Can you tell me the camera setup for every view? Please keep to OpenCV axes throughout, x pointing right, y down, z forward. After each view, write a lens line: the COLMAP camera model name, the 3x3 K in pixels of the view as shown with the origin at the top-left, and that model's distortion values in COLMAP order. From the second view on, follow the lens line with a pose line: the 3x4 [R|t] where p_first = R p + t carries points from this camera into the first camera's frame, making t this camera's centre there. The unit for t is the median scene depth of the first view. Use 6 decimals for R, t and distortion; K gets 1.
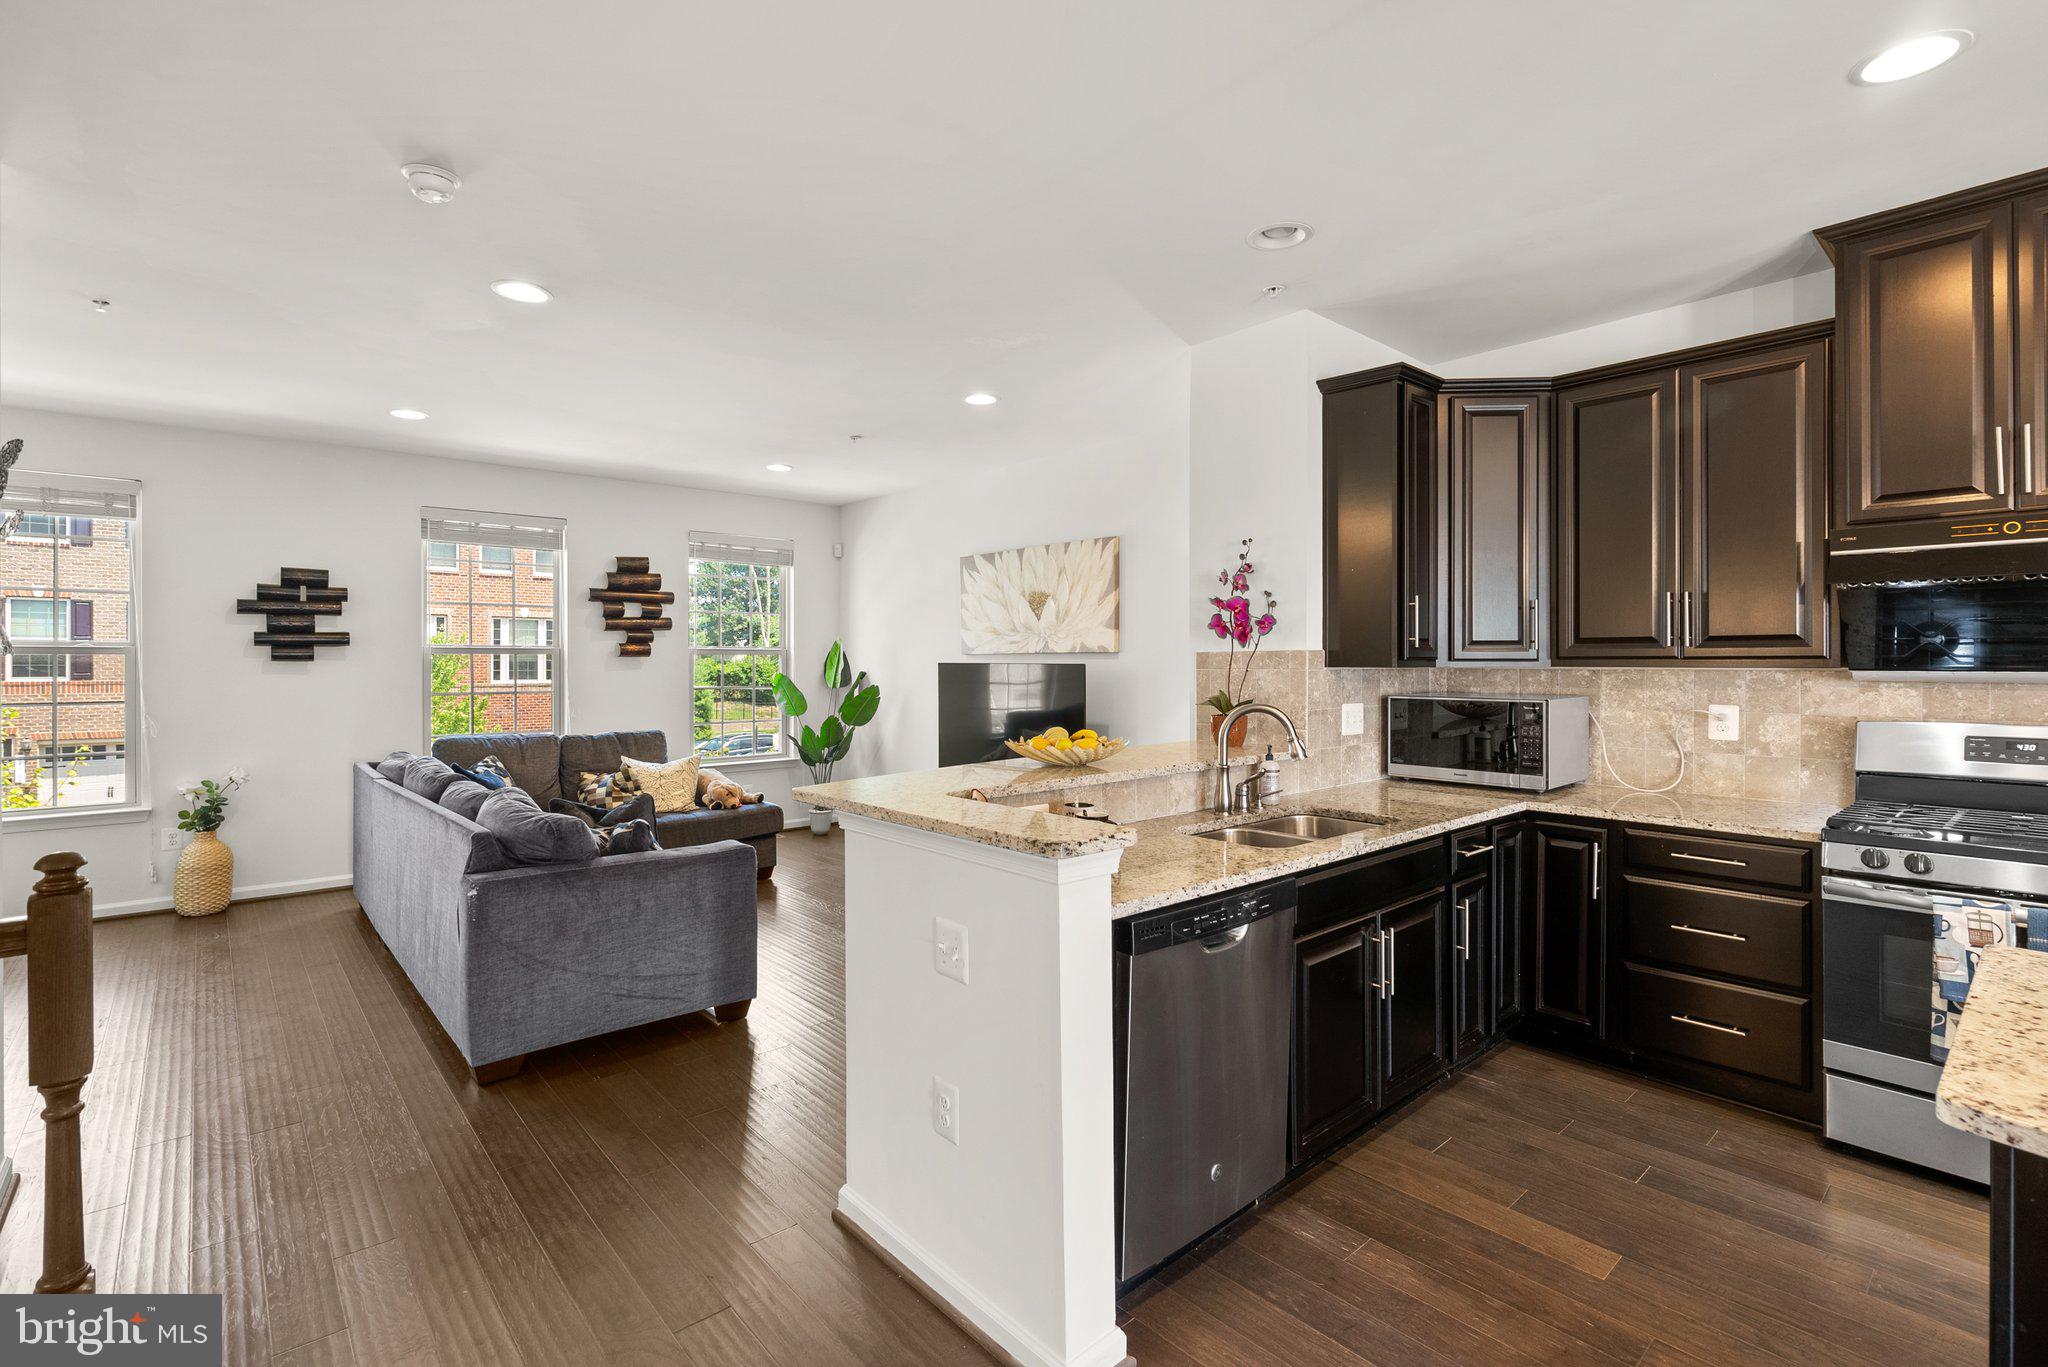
lens RADIAL K [[937.1, 0, 1027.0], [0, 937.1, 666.3], [0, 0, 1]] dist [-0.008239, 0.003264]
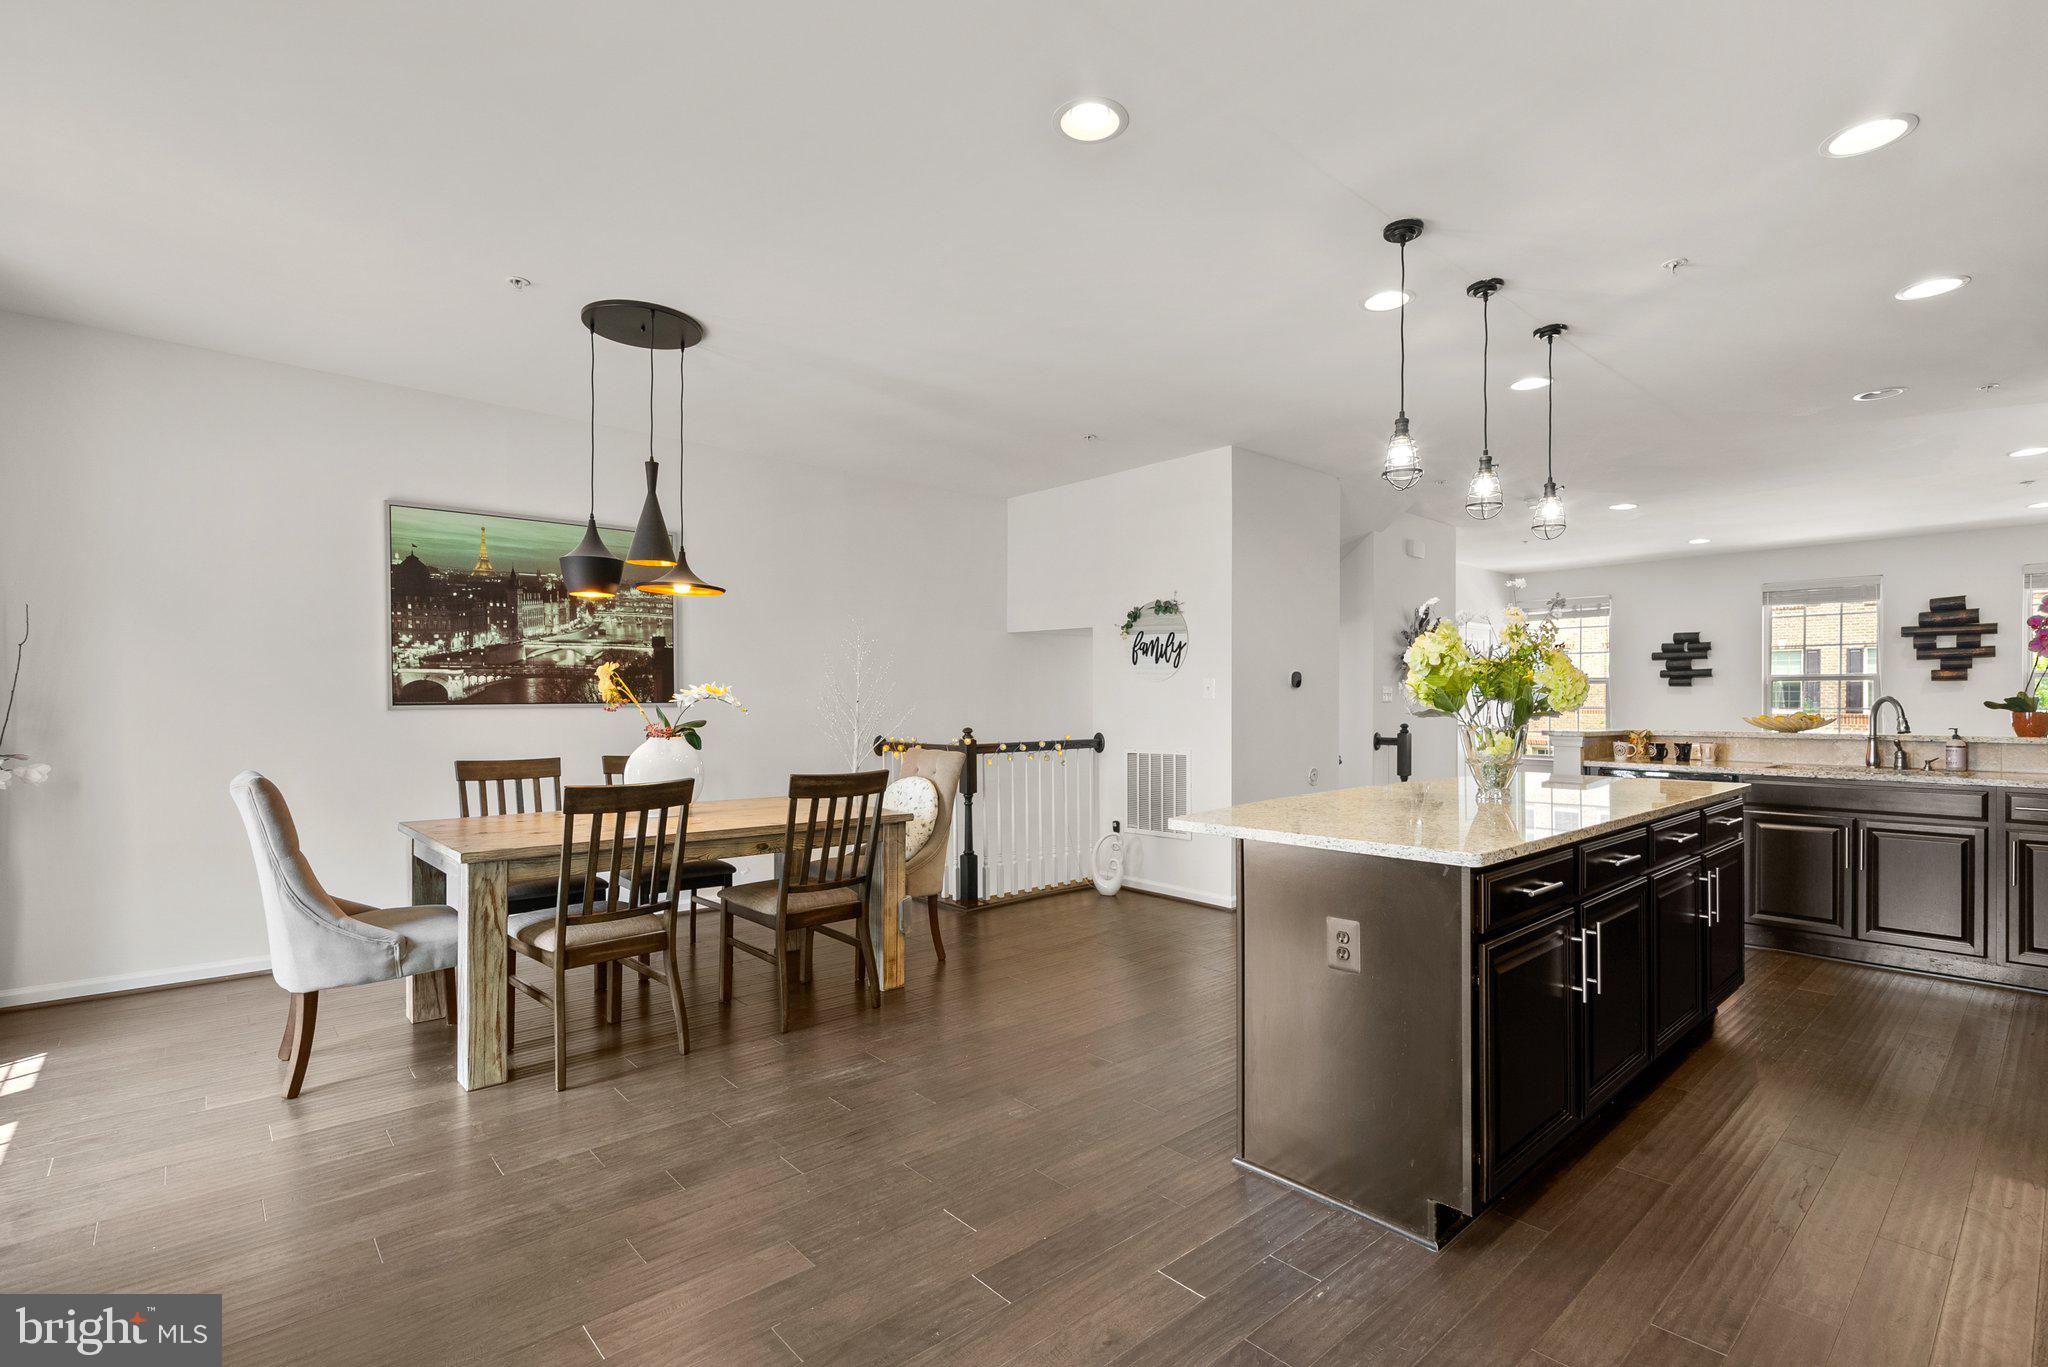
lens RADIAL K [[937.1, 0, 1026.2], [0, 937.1, 707.6], [0, 0, 1]] dist [-0.008239, 0.003264]
pose [[0.001543, 0.006870, -0.999975, 1.062177], [-0.010164, 0.999925, 0.006854, 0.038150], [0.999947, 0.010153, 0.001612, -0.243329]]
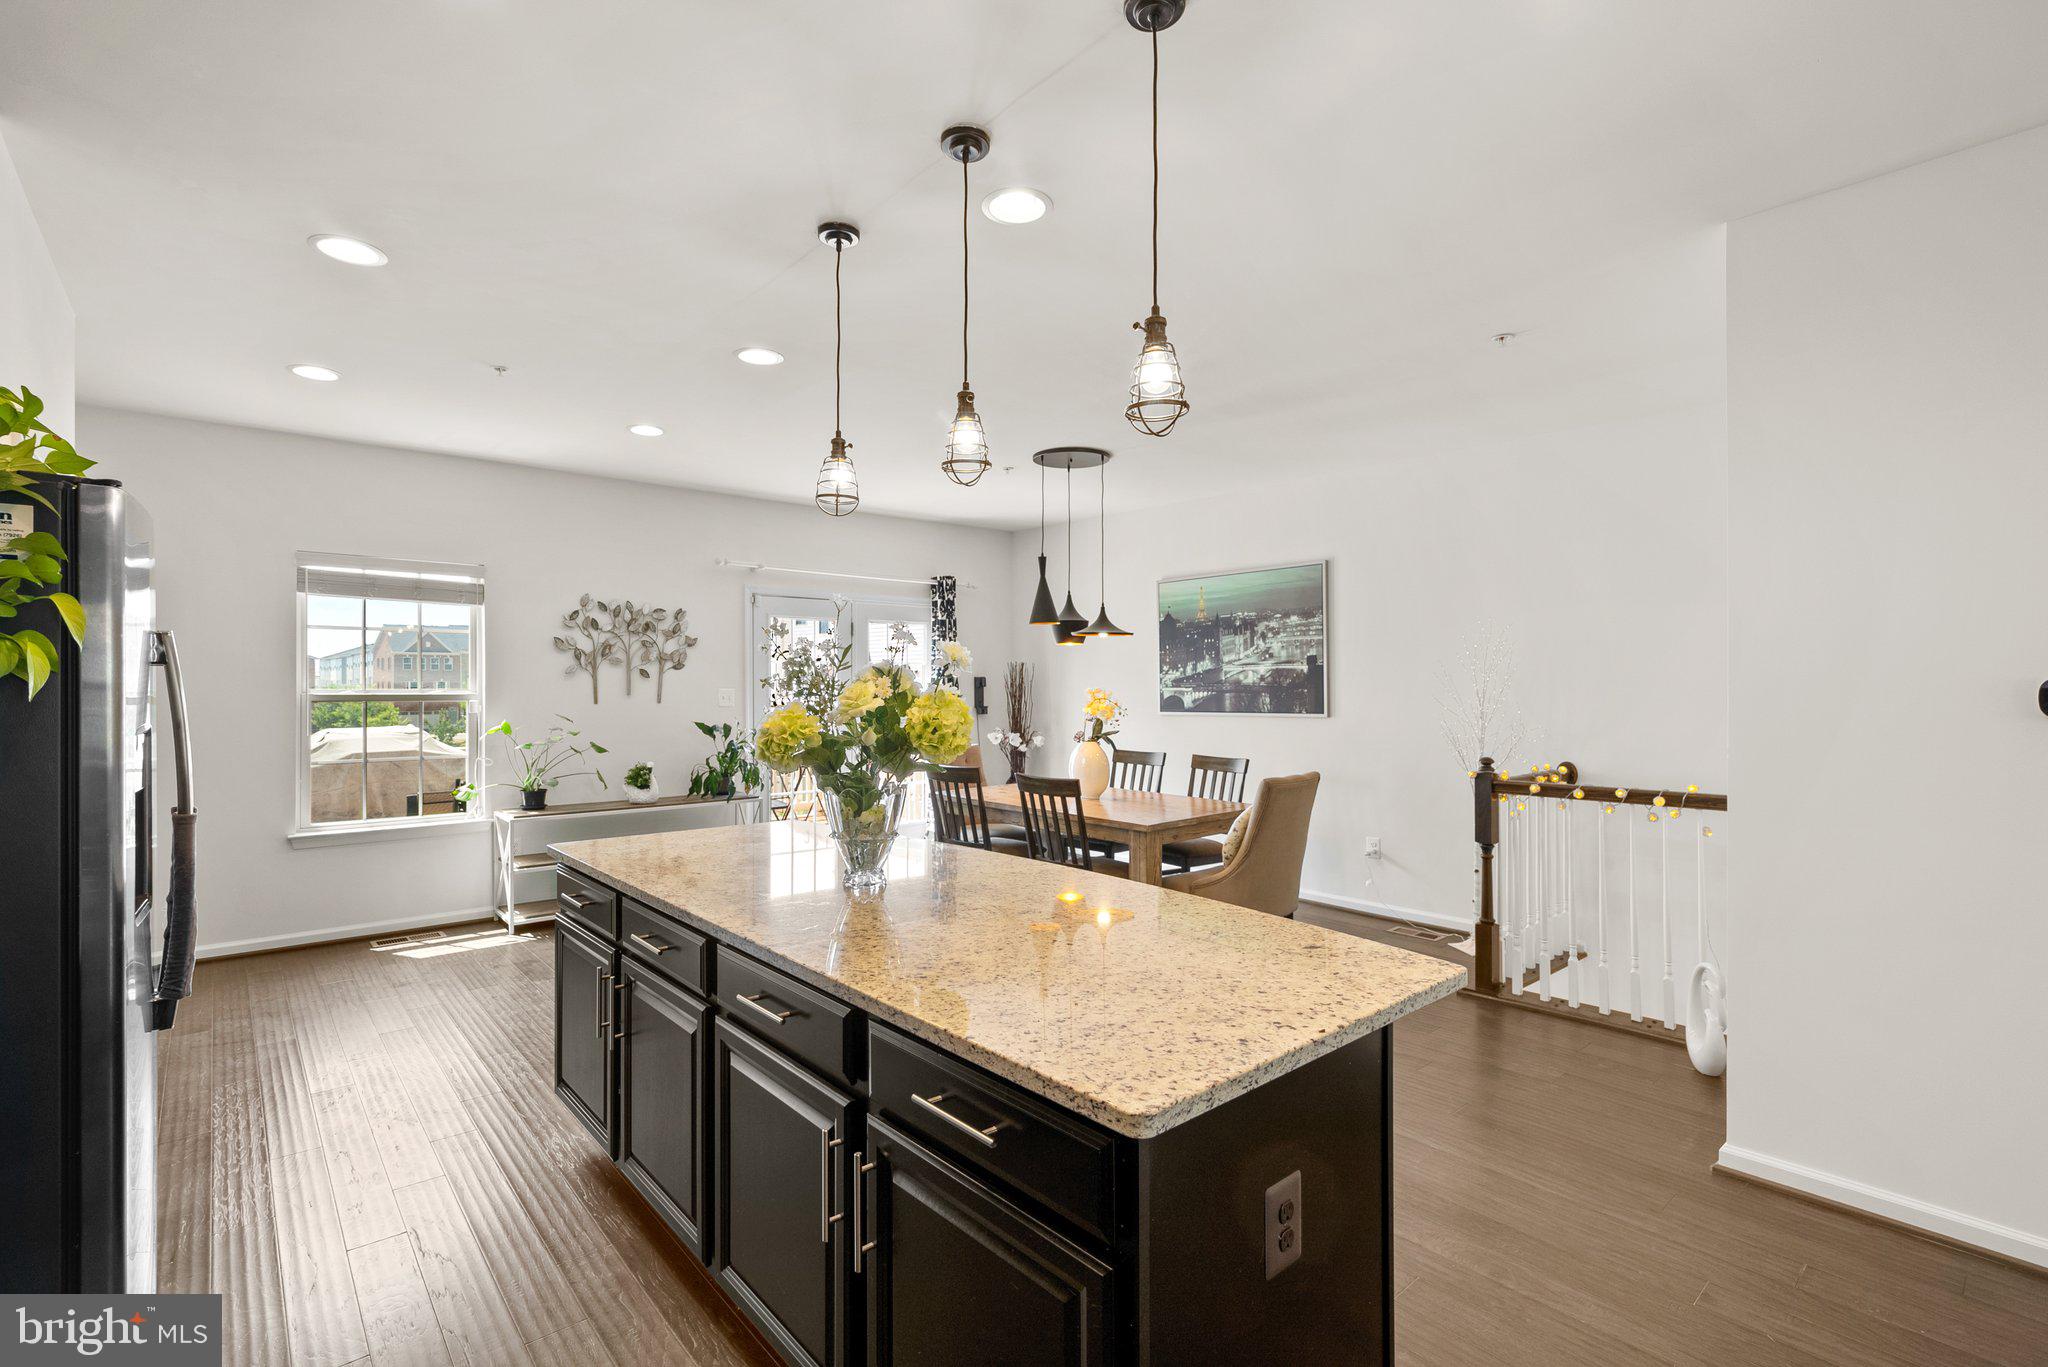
lens RADIAL K [[937.1, 0, 1026.3], [0, 937.1, 686.2], [0, 0, 1]] dist [-0.008239, 0.003264]
pose [[-0.999980, 0.002811, 0.005711, 0.360208], [0.002871, 0.999940, 0.010554, -0.004620], [-0.005681, 0.010571, -0.999928, 0.542973]]
